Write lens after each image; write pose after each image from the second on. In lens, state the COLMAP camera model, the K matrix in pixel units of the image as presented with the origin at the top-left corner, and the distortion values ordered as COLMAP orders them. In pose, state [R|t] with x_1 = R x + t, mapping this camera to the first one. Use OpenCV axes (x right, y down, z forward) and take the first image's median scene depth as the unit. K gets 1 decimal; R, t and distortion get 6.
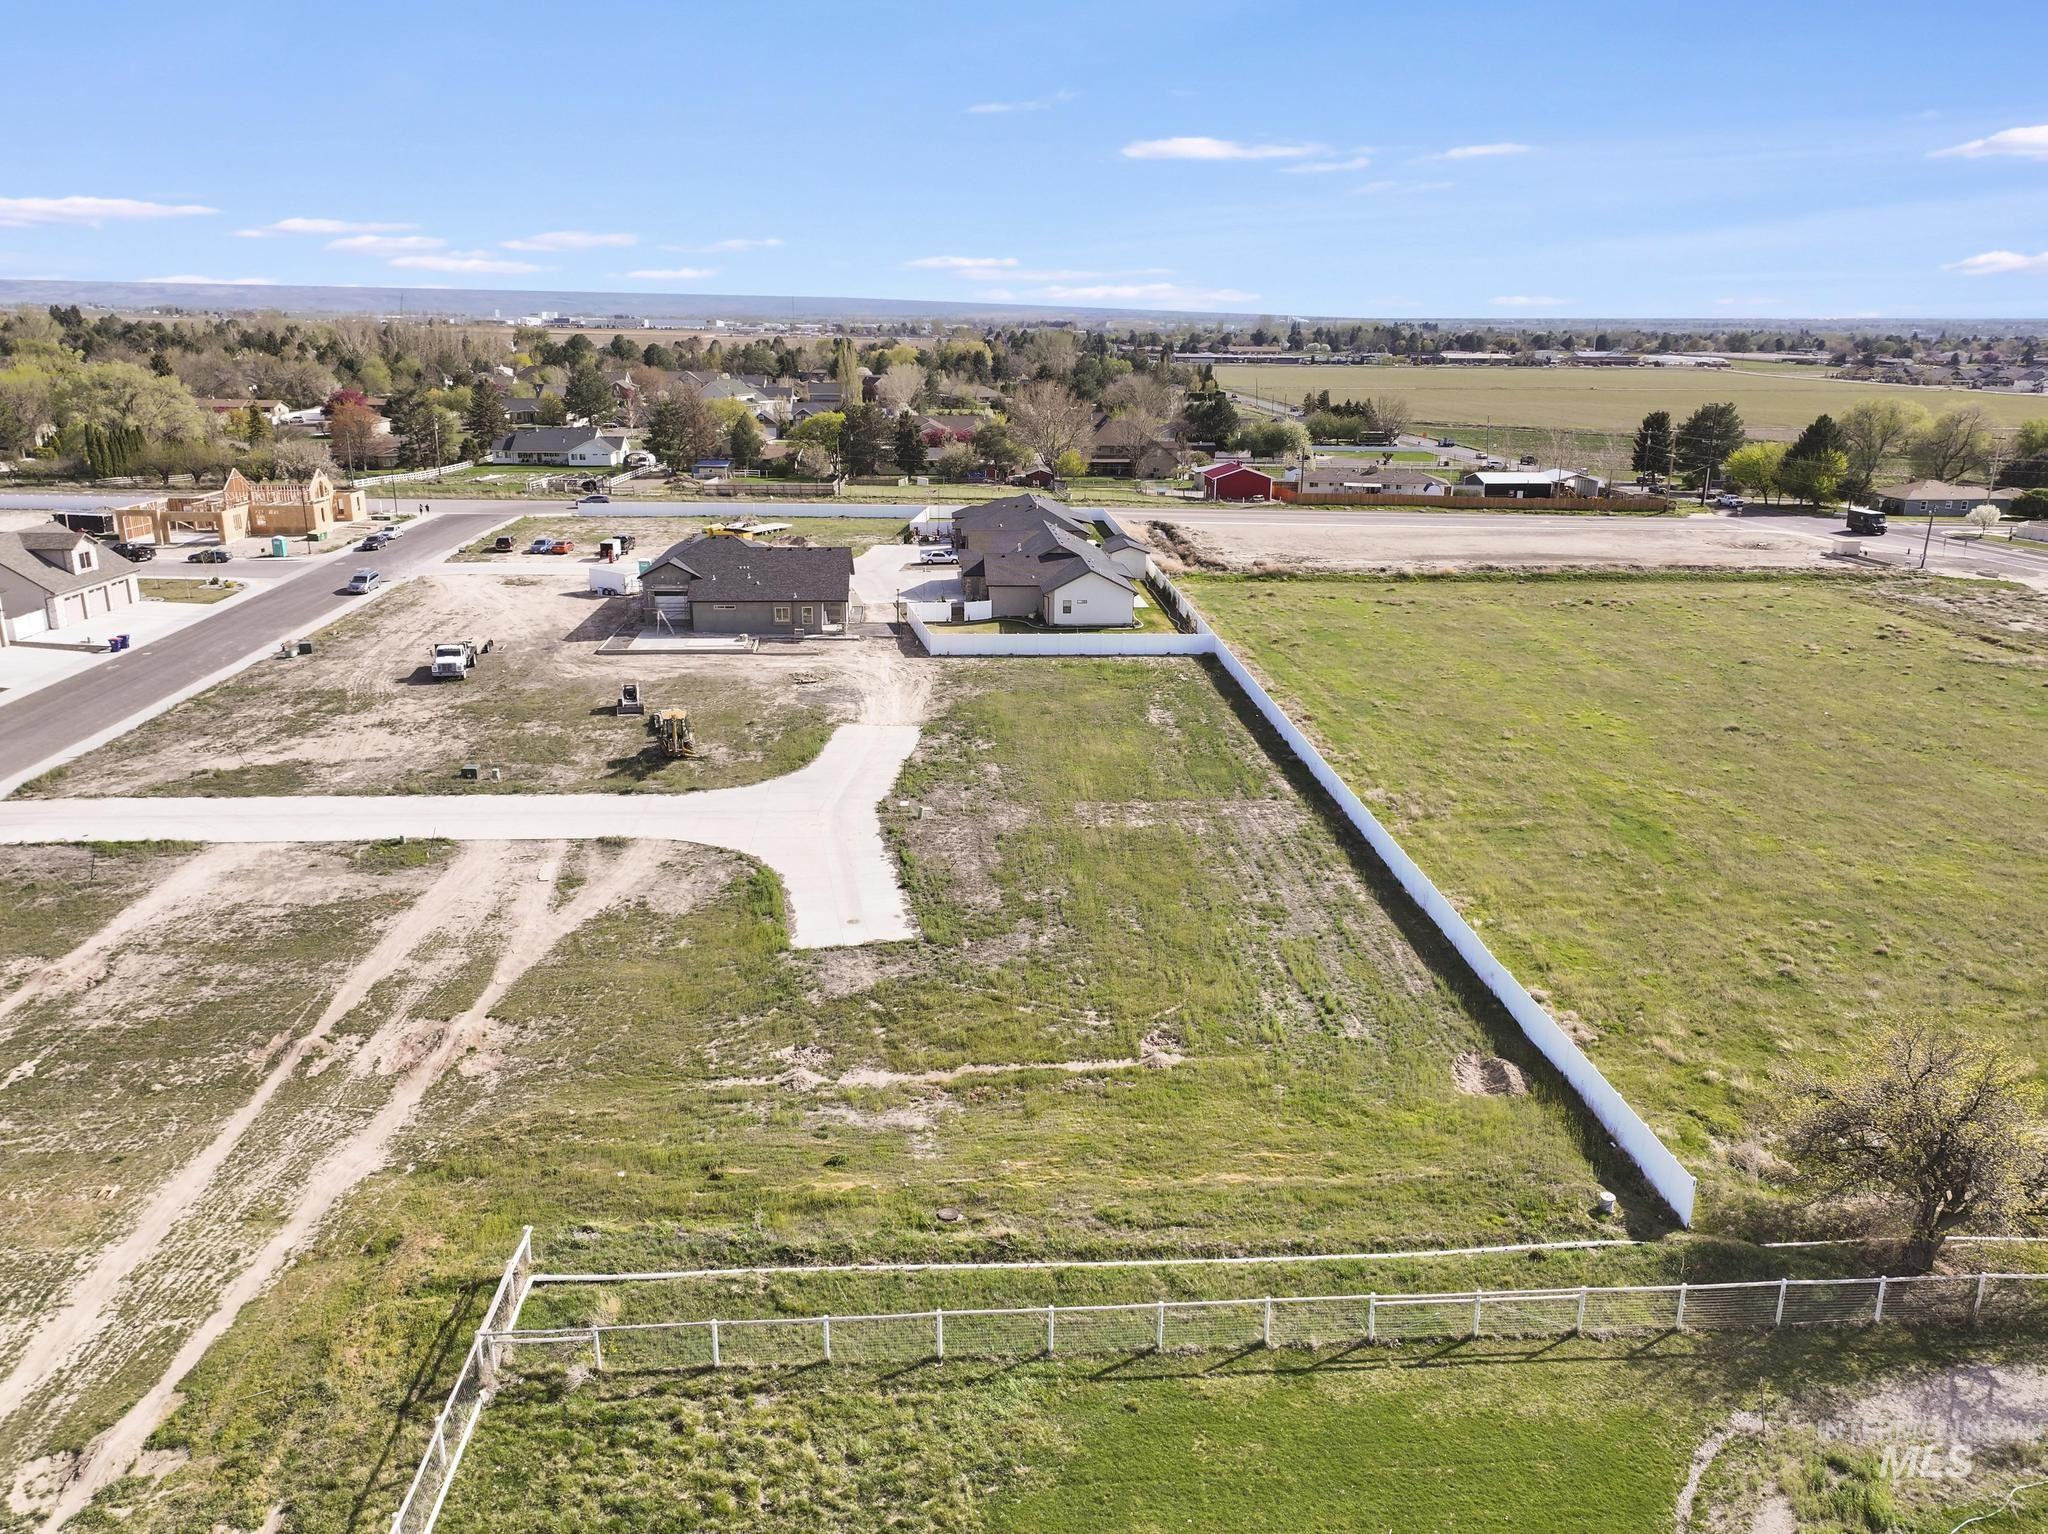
lens RADIAL K [[1437.2, 0, 1030.3], [0, 1437.2, 865.2], [0, 0, 1]] dist [0.003995, 0.009423]
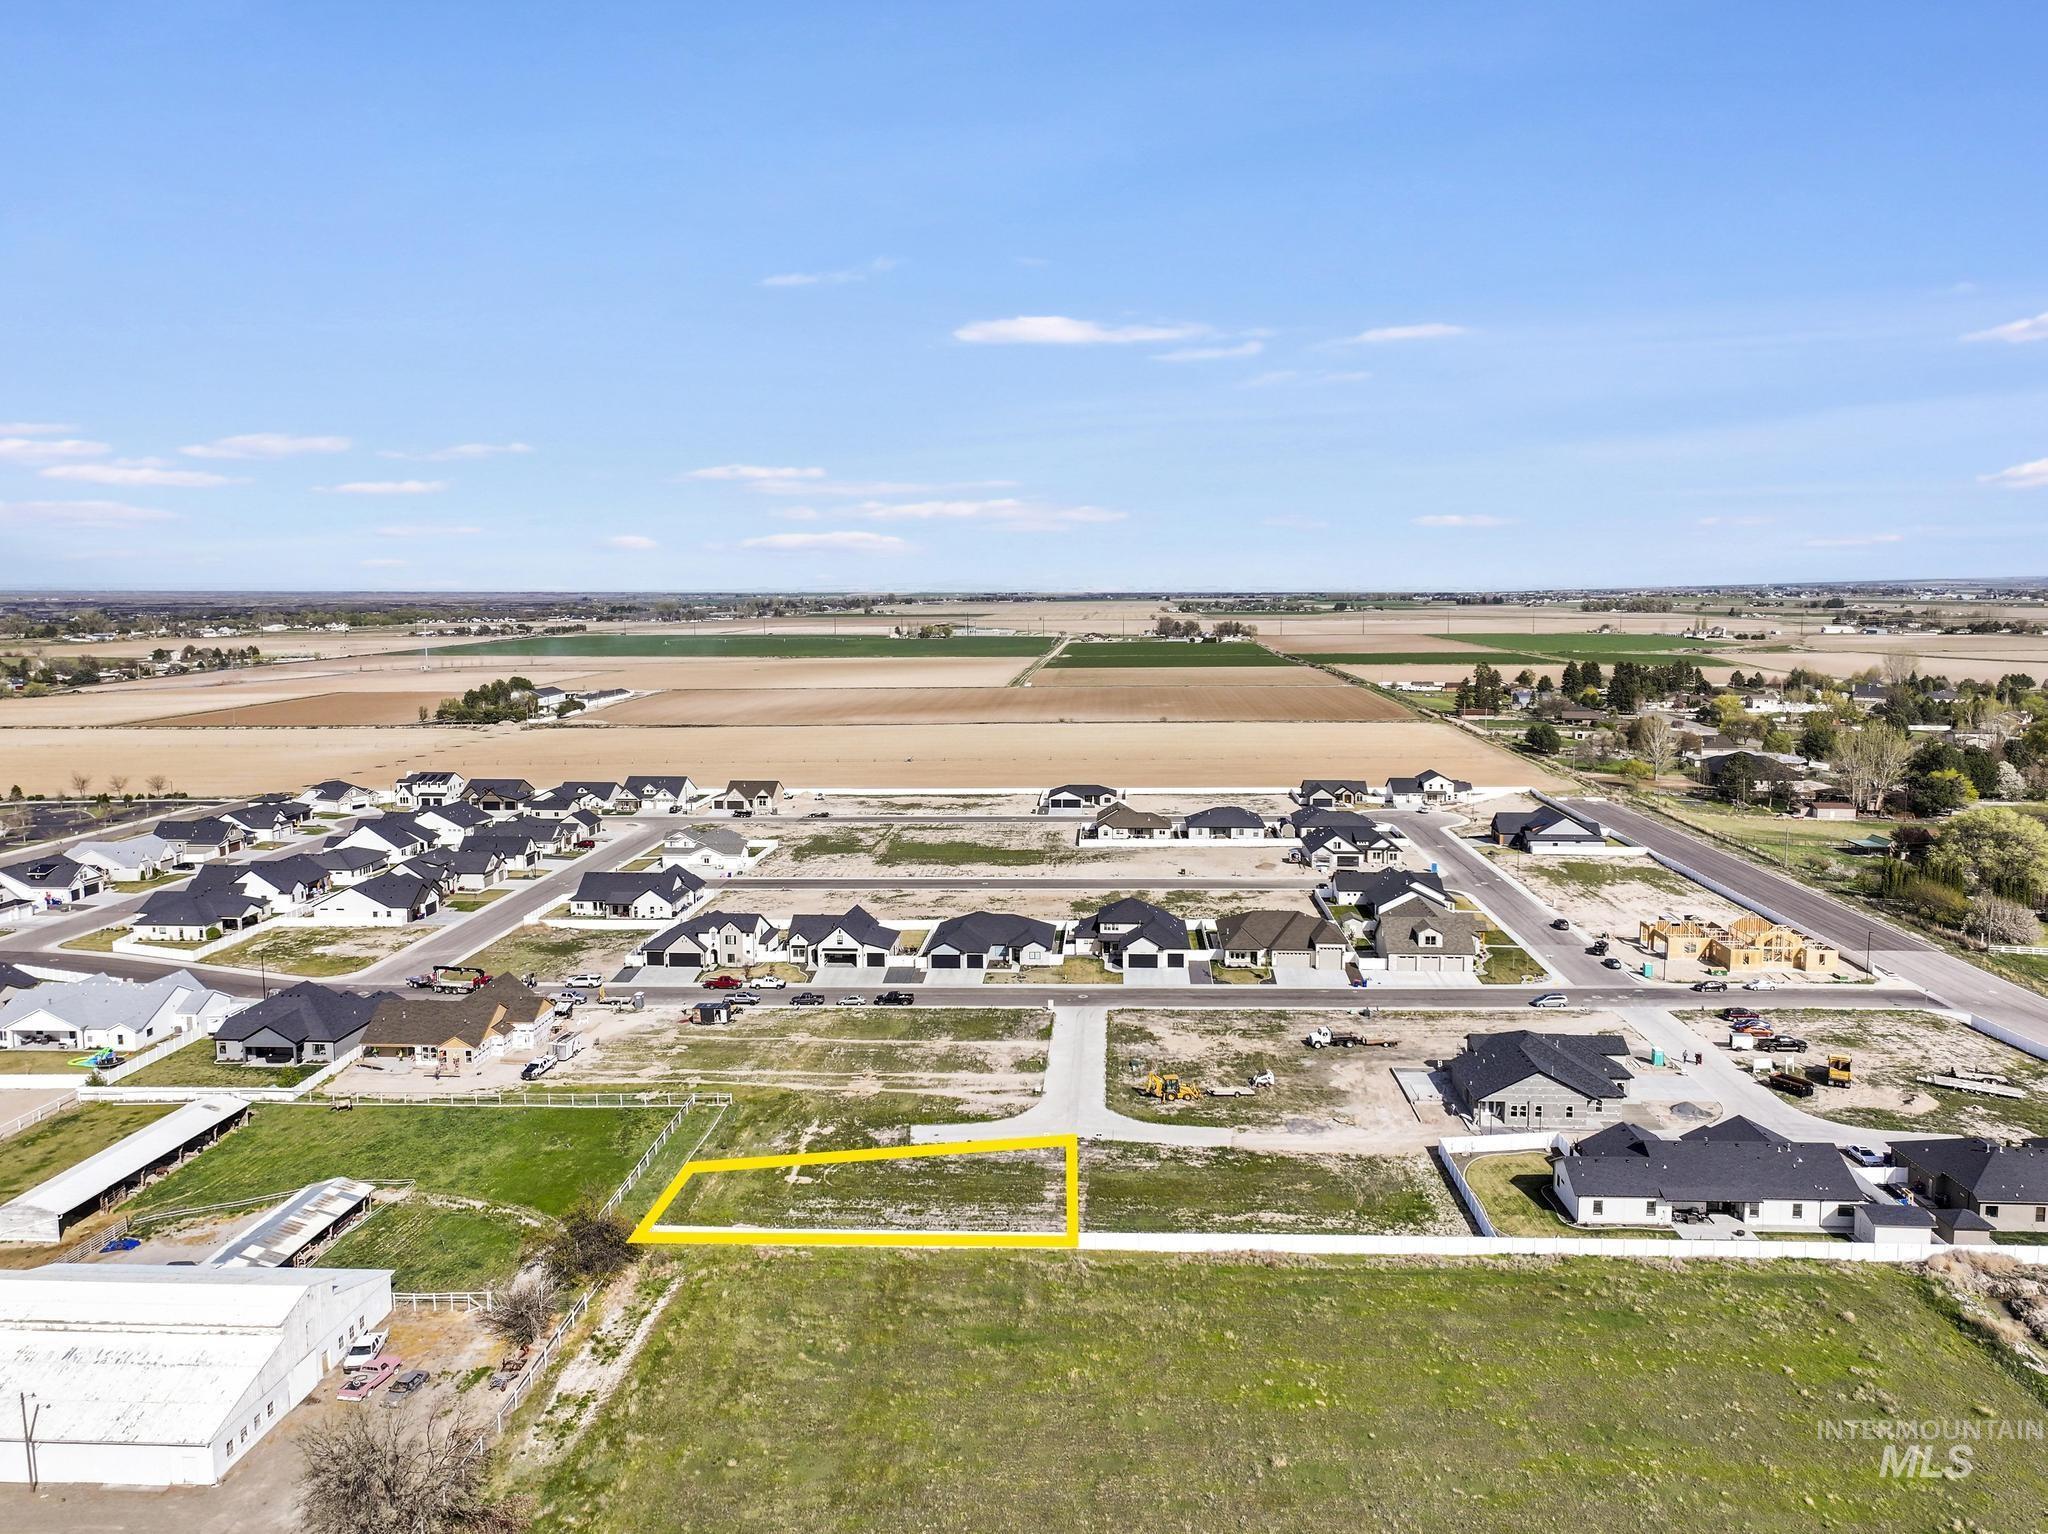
lens RADIAL K [[1434.5, 0, 1024.0], [0, 1434.5, 767.0], [0, 0, 1]] dist [0.011233, -0.005622]
pose [[-0.137414, 0.111409, -0.984228, 2.217951], [-0.344254, 0.926339, 0.152920, -0.977762], [0.928766, 0.359838, -0.088939, 1.154603]]
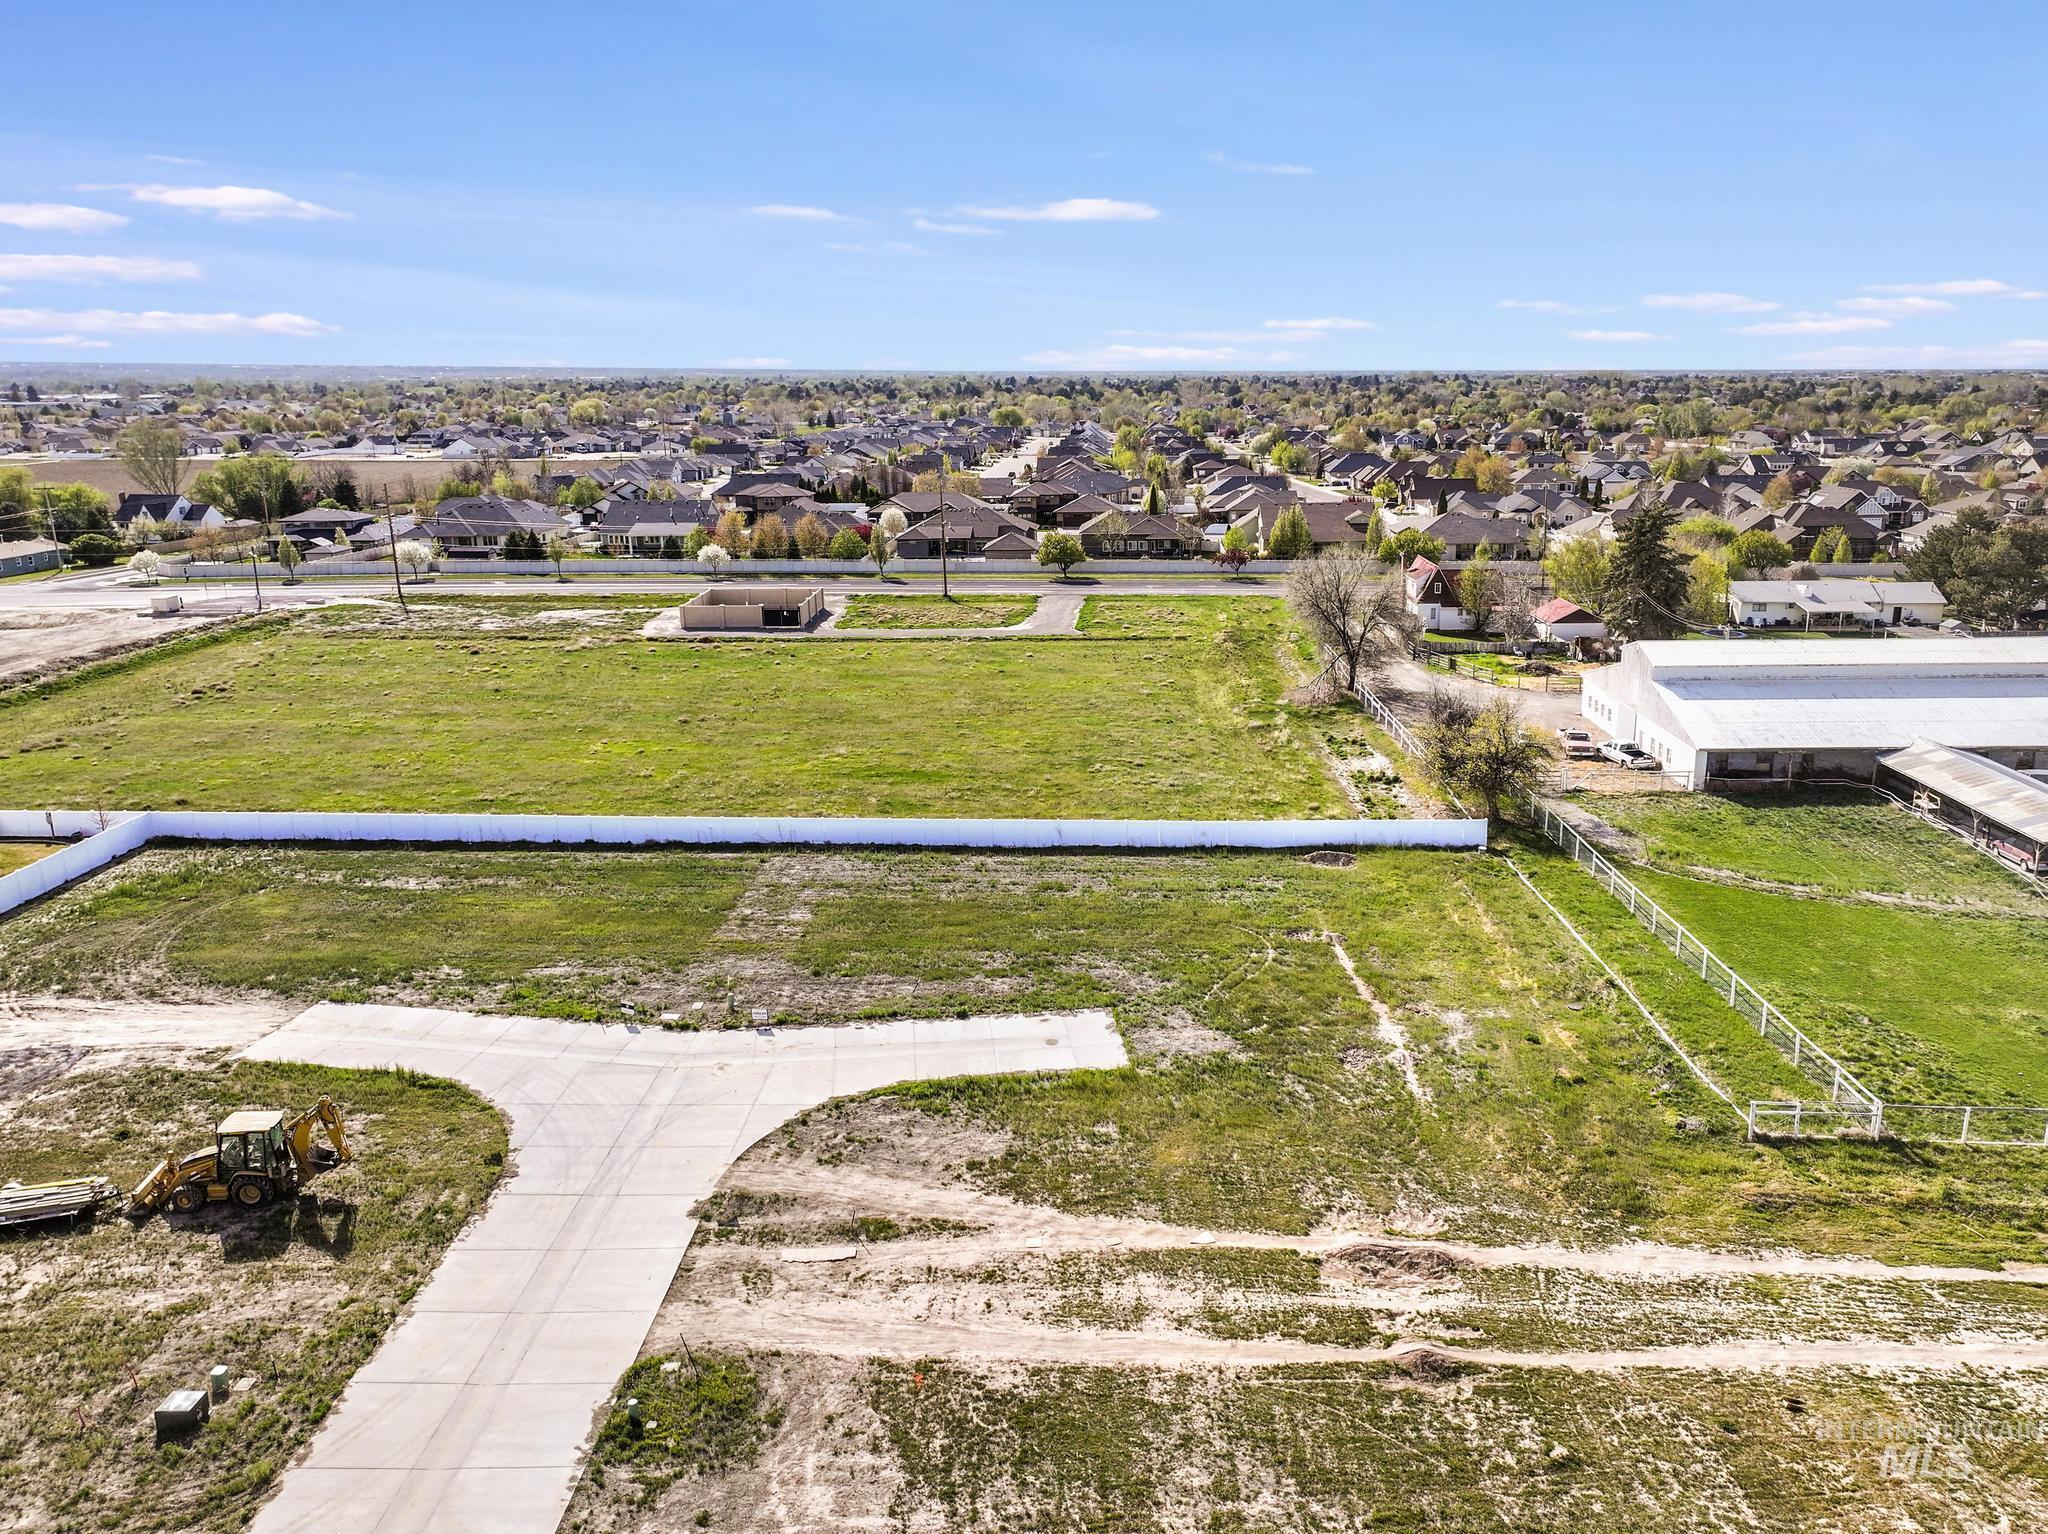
lens RADIAL K [[1477.7, 0, 1082.1], [0, 1477.7, 766.4], [0, 0, 1]] dist [0.002445, 0.008885]
pose [[0.078234, -0.267147, 0.960475, -0.993271], [0.360274, 0.905893, 0.222620, -0.326421], [-0.929560, 0.328618, 0.167118, 0.786587]]
